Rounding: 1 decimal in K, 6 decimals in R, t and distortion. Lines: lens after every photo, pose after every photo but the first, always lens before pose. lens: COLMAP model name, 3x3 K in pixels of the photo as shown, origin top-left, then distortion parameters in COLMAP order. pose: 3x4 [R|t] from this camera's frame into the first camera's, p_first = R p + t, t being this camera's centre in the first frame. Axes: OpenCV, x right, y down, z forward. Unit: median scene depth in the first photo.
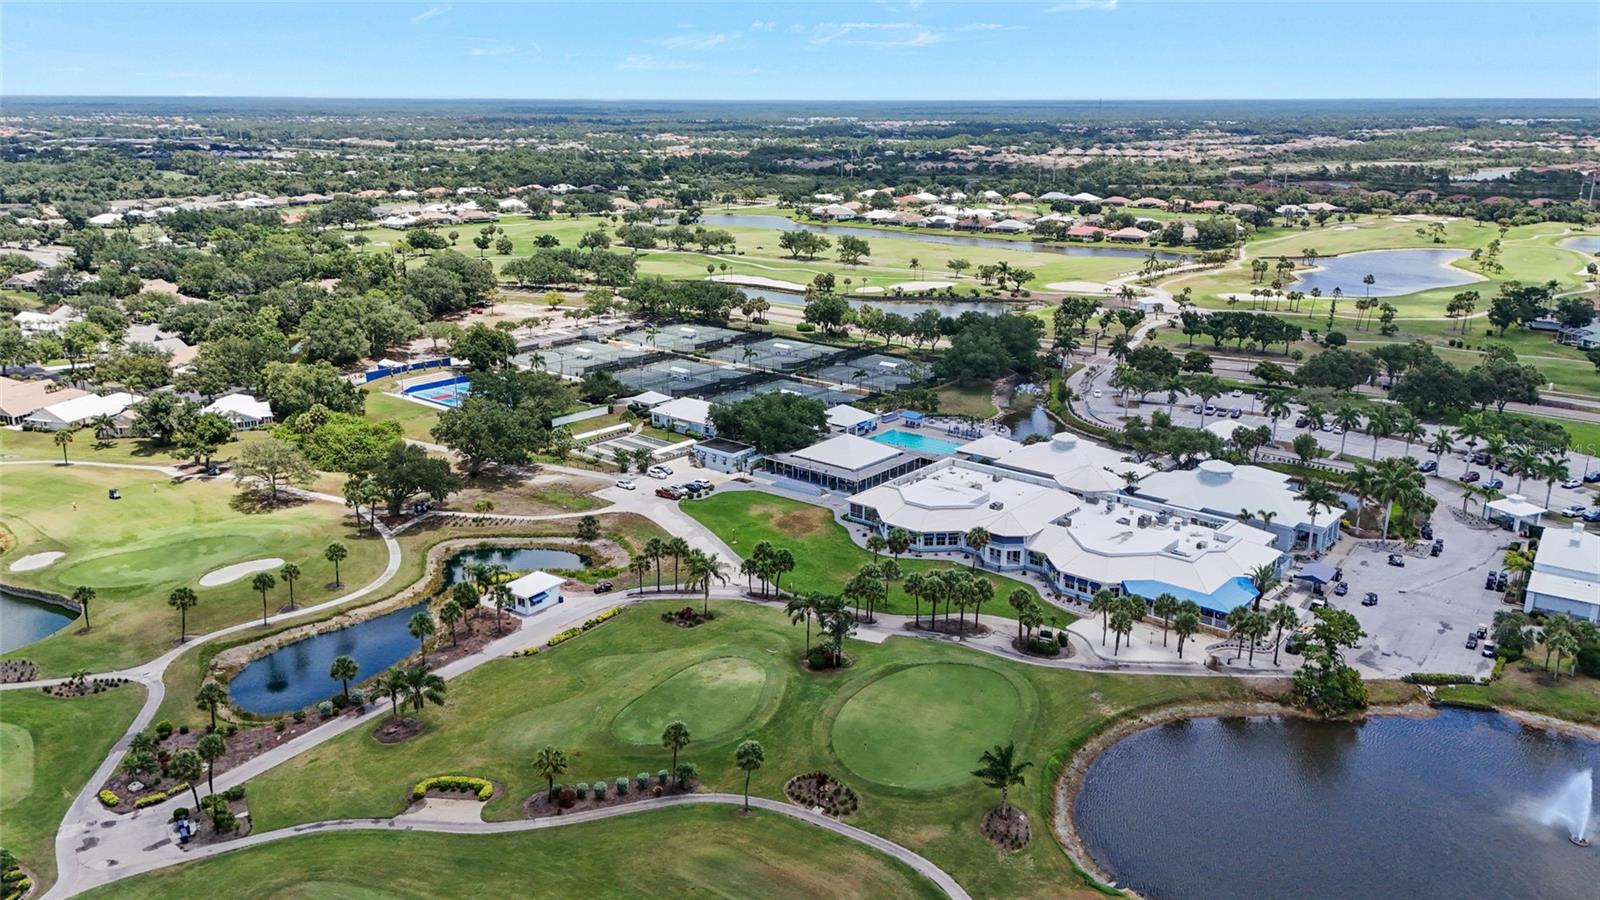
lens RADIAL K [[1186.0, 0, 800.0], [0, 1186.0, 450.0], [0, 0, 1]] dist [0.078941, -0.071005]
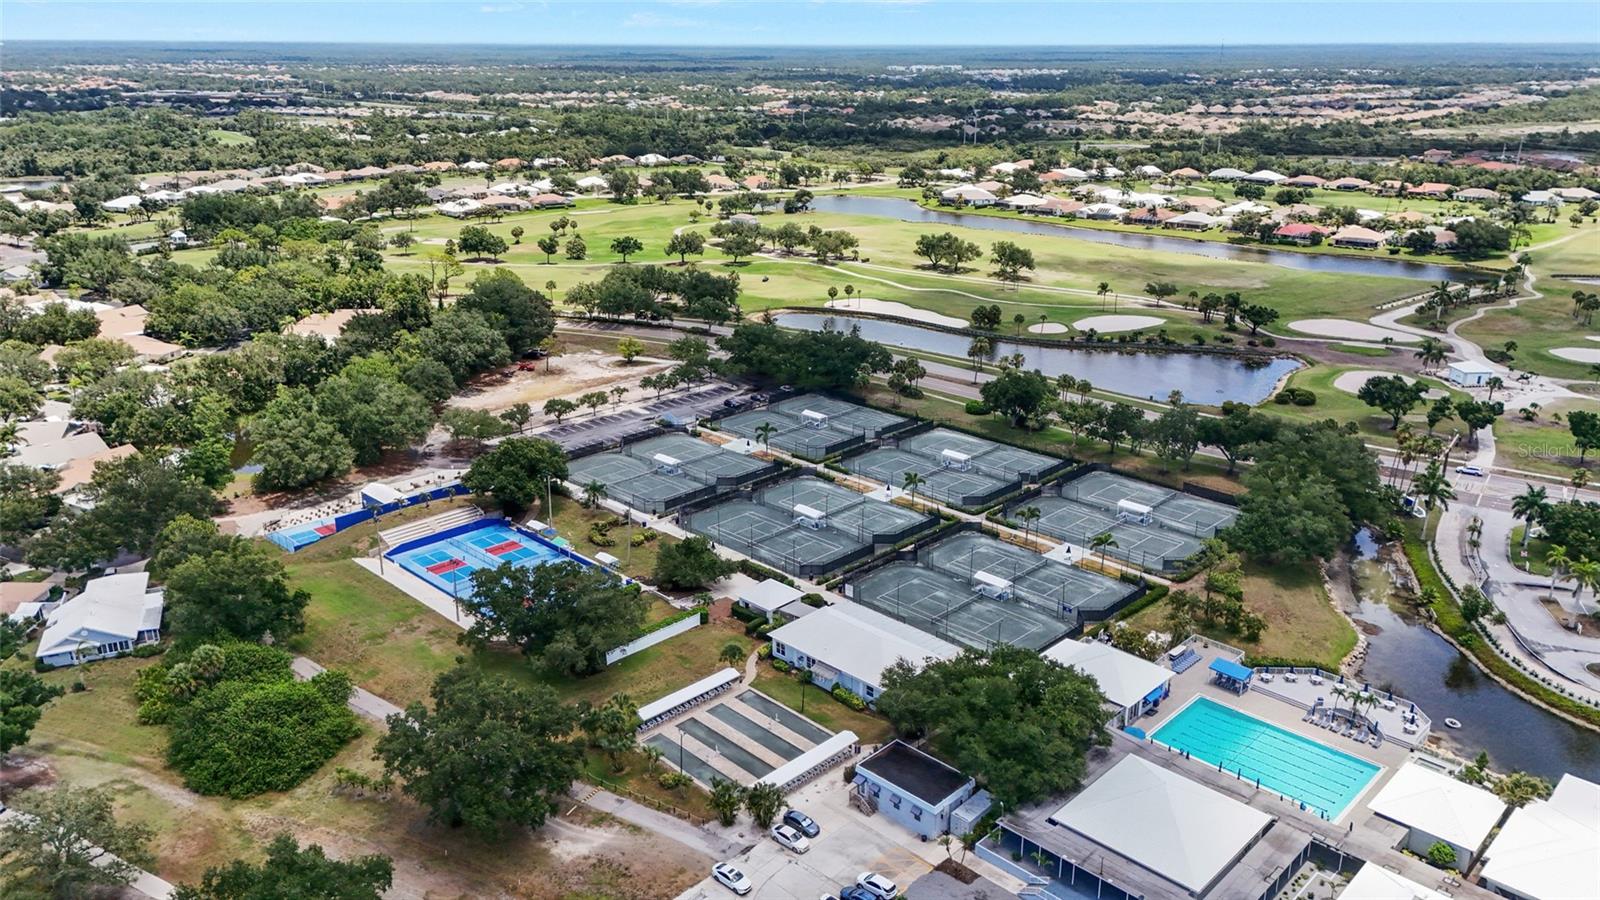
lens RADIAL K [[1186.0, 0, 800.0], [0, 1186.0, 450.0], [0, 0, 1]] dist [0.078941, -0.071005]
pose [[0.997157, 0.024783, -0.071158, -0.027194], [-0.021787, 0.998856, 0.042568, -0.057467], [0.072131, -0.040897, 0.996556, 0.156620]]
